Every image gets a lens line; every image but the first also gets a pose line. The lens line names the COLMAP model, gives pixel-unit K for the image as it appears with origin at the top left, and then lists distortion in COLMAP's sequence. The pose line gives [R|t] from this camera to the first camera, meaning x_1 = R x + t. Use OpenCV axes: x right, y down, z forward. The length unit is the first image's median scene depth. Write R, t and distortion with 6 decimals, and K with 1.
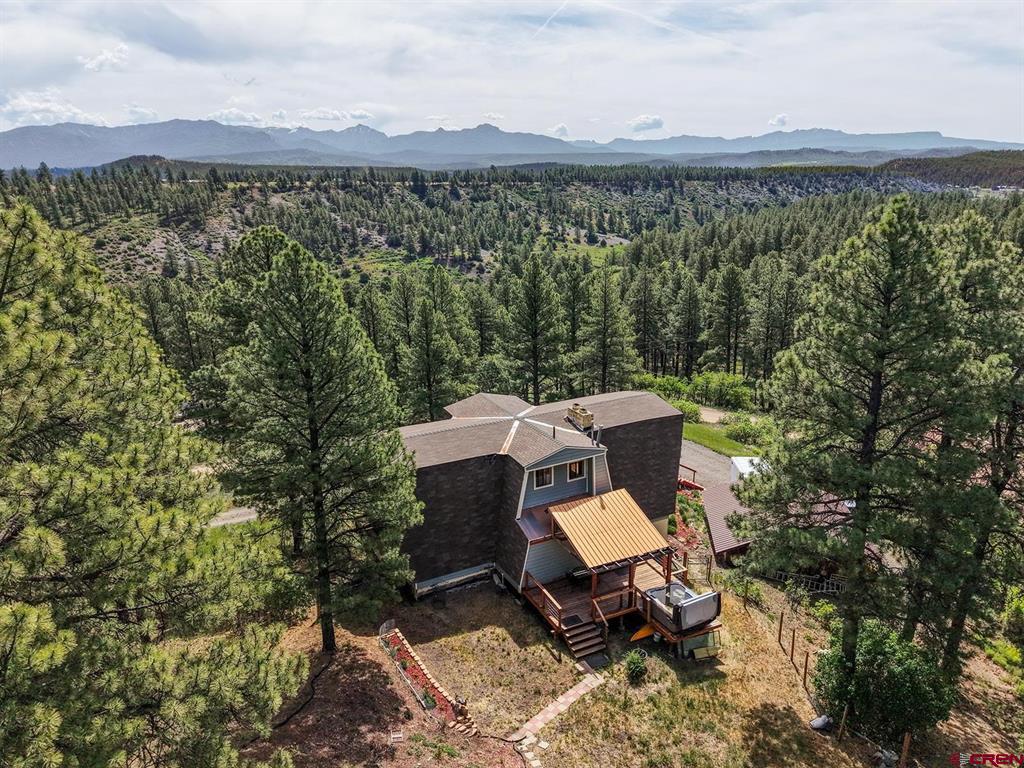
lens RADIAL K [[696.1, 0, 512.0], [0, 696.1, 384.0], [0, 0, 1]] dist [0.001608, -0.000237]
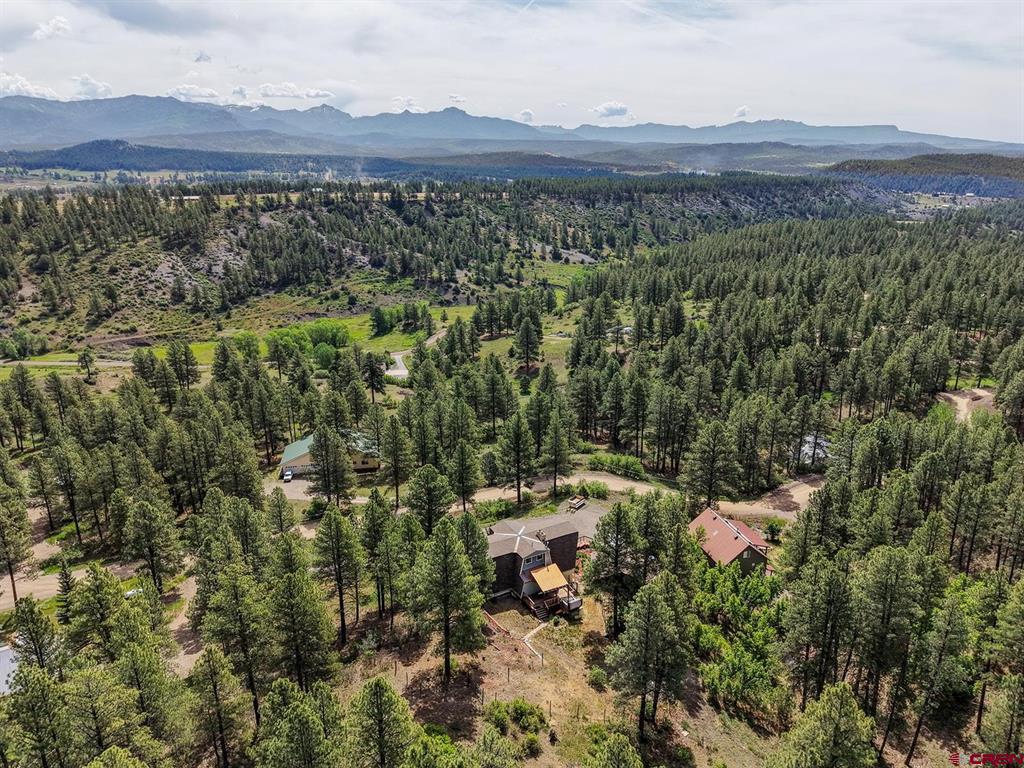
lens RADIAL K [[696.1, 0, 512.0], [0, 696.1, 384.0], [0, 0, 1]] dist [0.001608, -0.000237]
pose [[0.998754, 0.004184, 0.049719, -0.009996], [-0.005360, 0.999708, 0.023544, -0.038919], [-0.049606, -0.023781, 0.998486, -0.110521]]
